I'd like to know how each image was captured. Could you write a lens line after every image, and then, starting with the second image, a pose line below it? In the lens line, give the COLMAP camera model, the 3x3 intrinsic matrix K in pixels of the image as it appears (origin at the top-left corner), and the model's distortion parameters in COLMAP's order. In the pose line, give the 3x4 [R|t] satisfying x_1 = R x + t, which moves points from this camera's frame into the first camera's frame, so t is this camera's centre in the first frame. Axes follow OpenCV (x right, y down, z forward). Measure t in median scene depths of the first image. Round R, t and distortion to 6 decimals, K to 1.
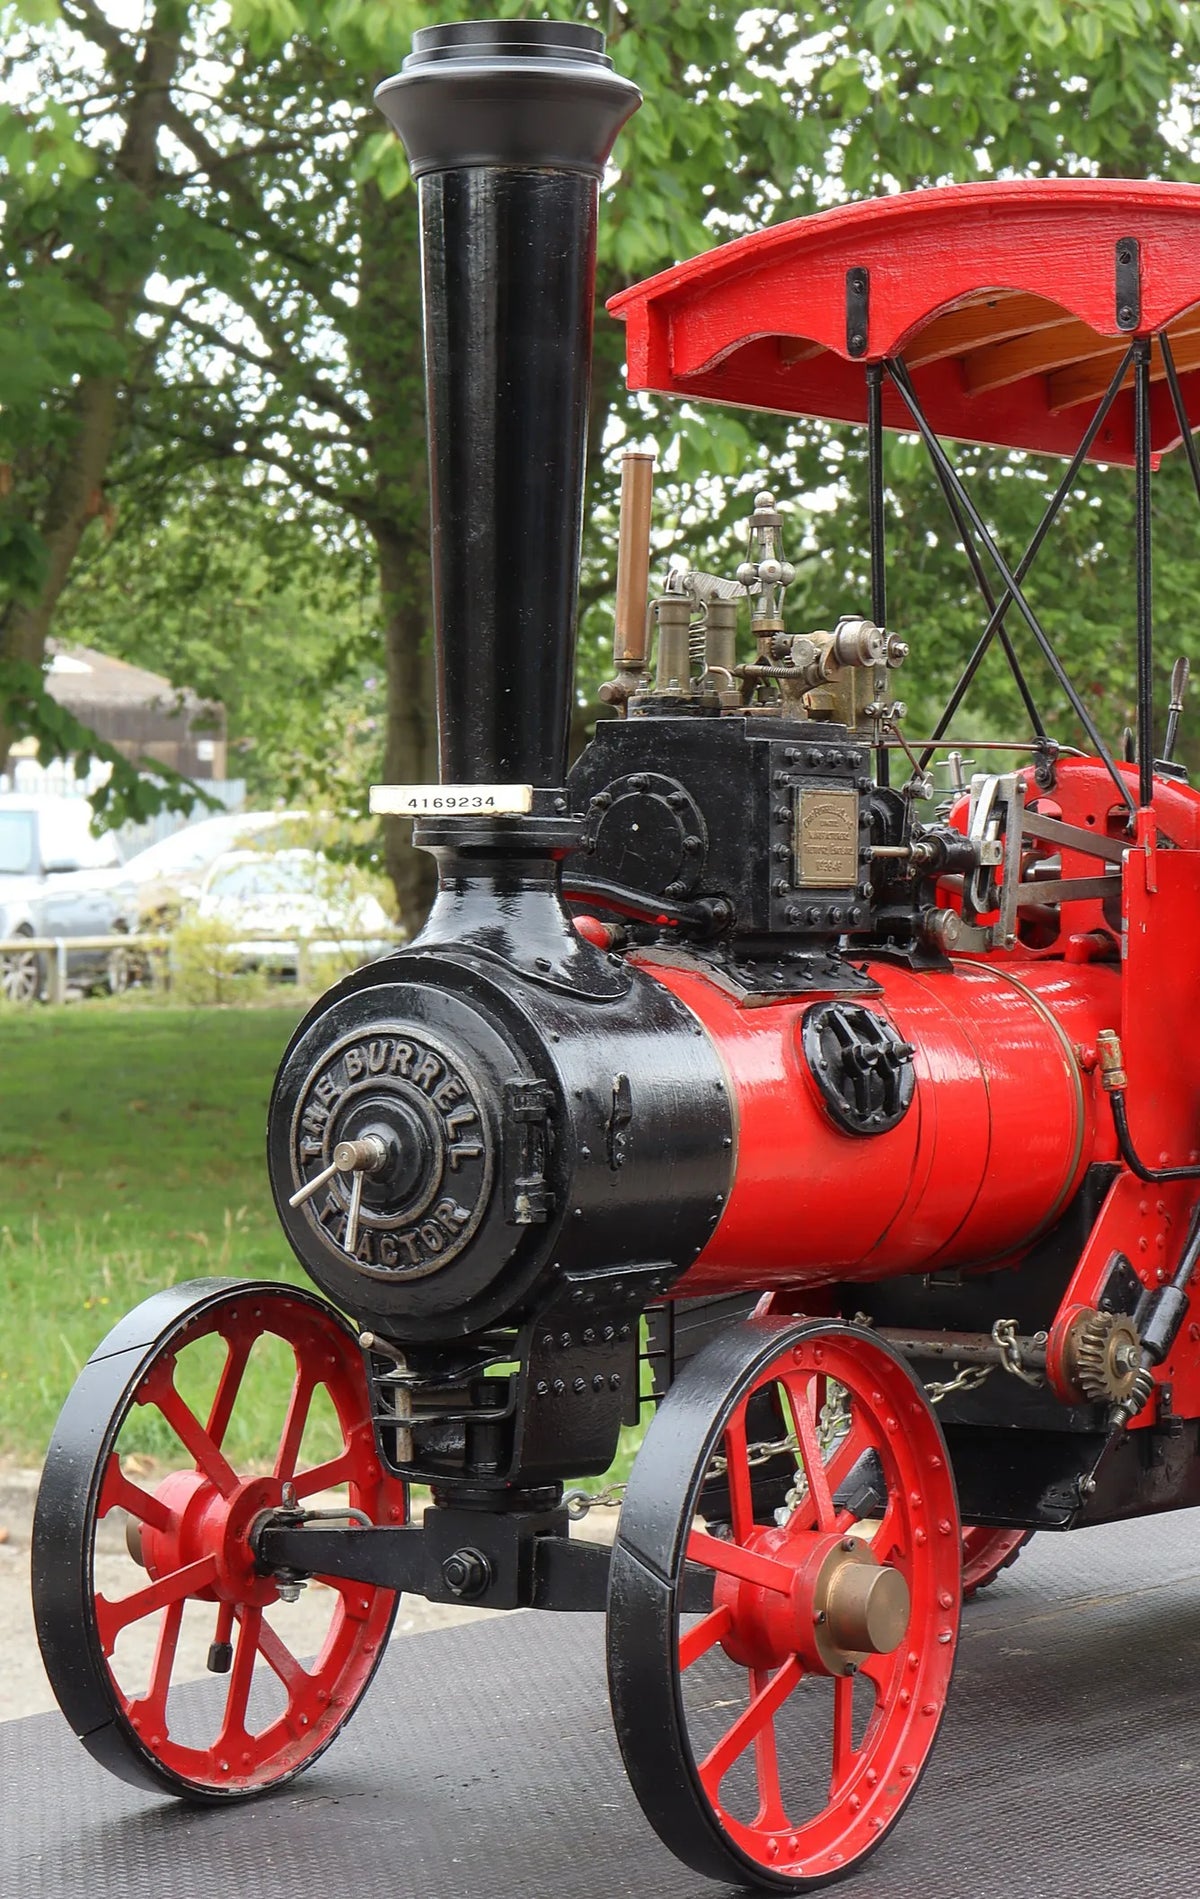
lens RADIAL K [[4196.9, 0, 592.8], [0, 4196.9, 960.3], [0, 0, 1]] dist [0.183064, 0.000000]
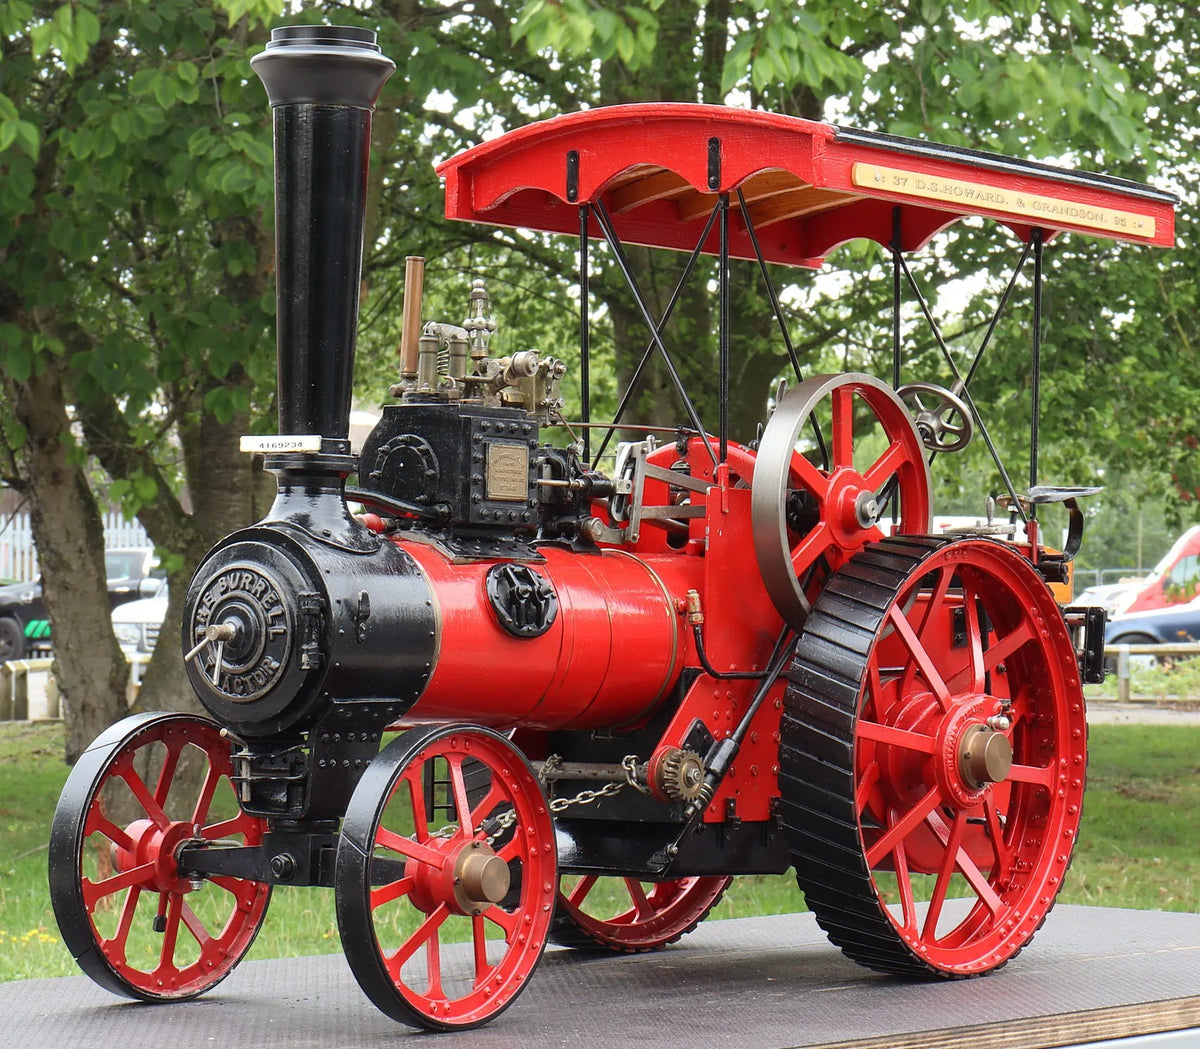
lens RADIAL K [[3584.0, 0, 604.7], [0, 3584.0, 530.5], [0, 0, 1]] dist [0.263190, 0.000000]
pose [[0.998501, 0.014075, -0.052900, 0.180811], [-0.016145, 0.999112, -0.038911, 0.055366], [0.052305, 0.039707, 0.997841, -0.531448]]
